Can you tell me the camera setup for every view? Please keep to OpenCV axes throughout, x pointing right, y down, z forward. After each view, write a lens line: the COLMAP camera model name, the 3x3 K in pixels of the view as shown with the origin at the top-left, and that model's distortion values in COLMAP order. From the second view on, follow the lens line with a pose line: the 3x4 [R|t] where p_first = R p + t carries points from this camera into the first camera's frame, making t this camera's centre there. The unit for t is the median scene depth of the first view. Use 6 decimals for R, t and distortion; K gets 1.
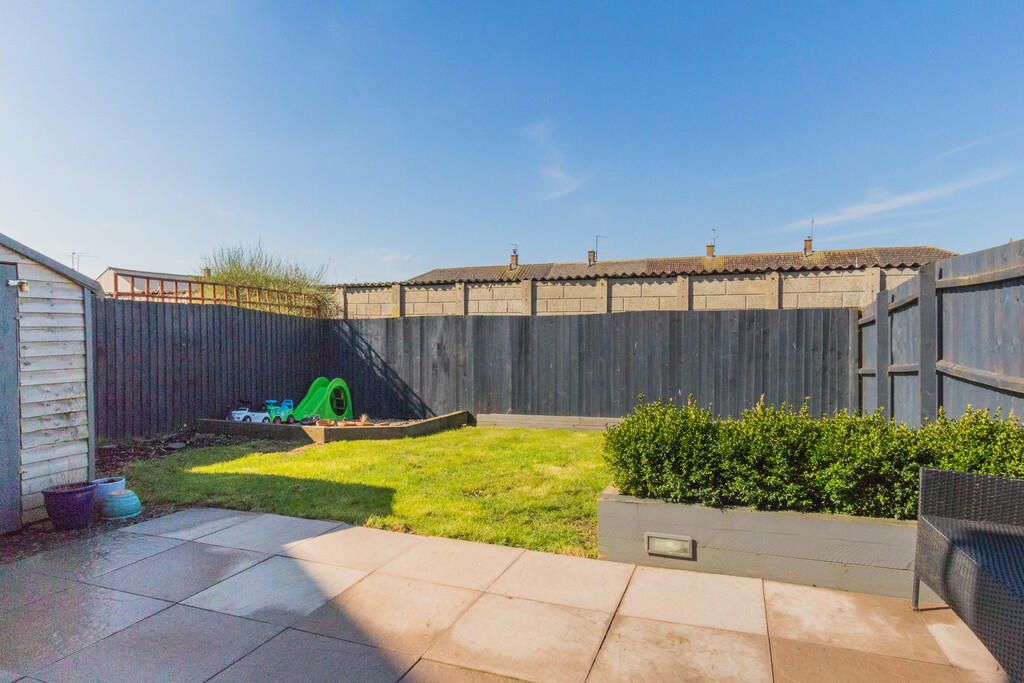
lens RADIAL K [[616.1, 0, 509.4], [0, 616.1, 340.5], [0, 0, 1]] dist [0.005718, -0.000941]
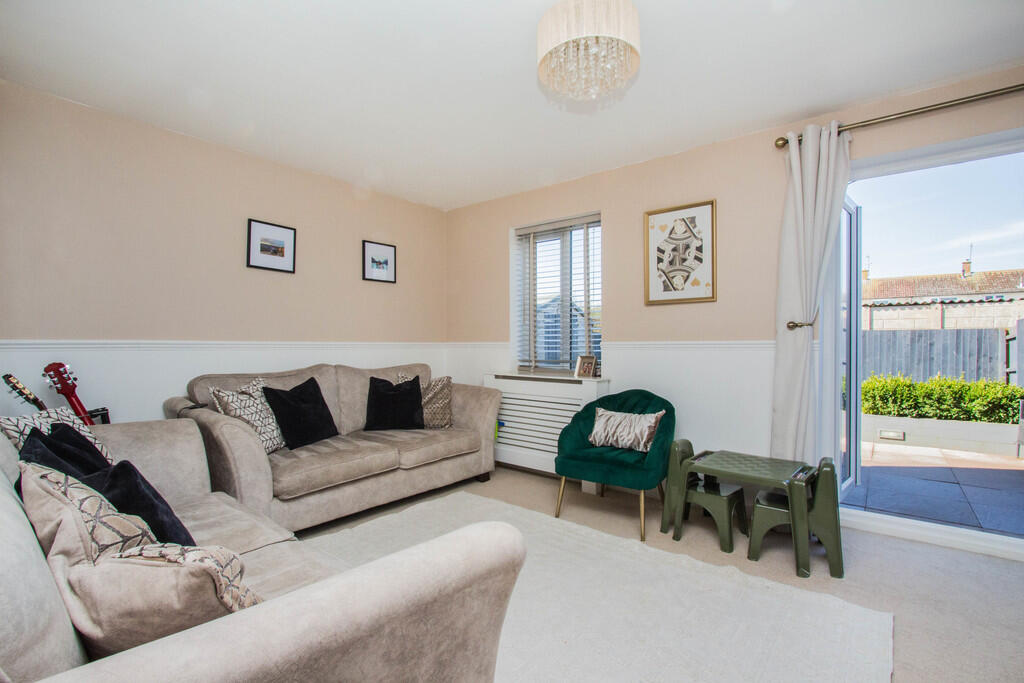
lens RADIAL K [[472.1, 0, 514.5], [0, 472.1, 344.3], [0, 0, 1]] dist [-0.005350, -0.000398]
pose [[0.950337, 0.003286, -0.311205, -0.556122], [-0.006907, 0.999921, -0.010535, 0.017679], [0.311145, 0.012162, 0.950284, -1.171806]]
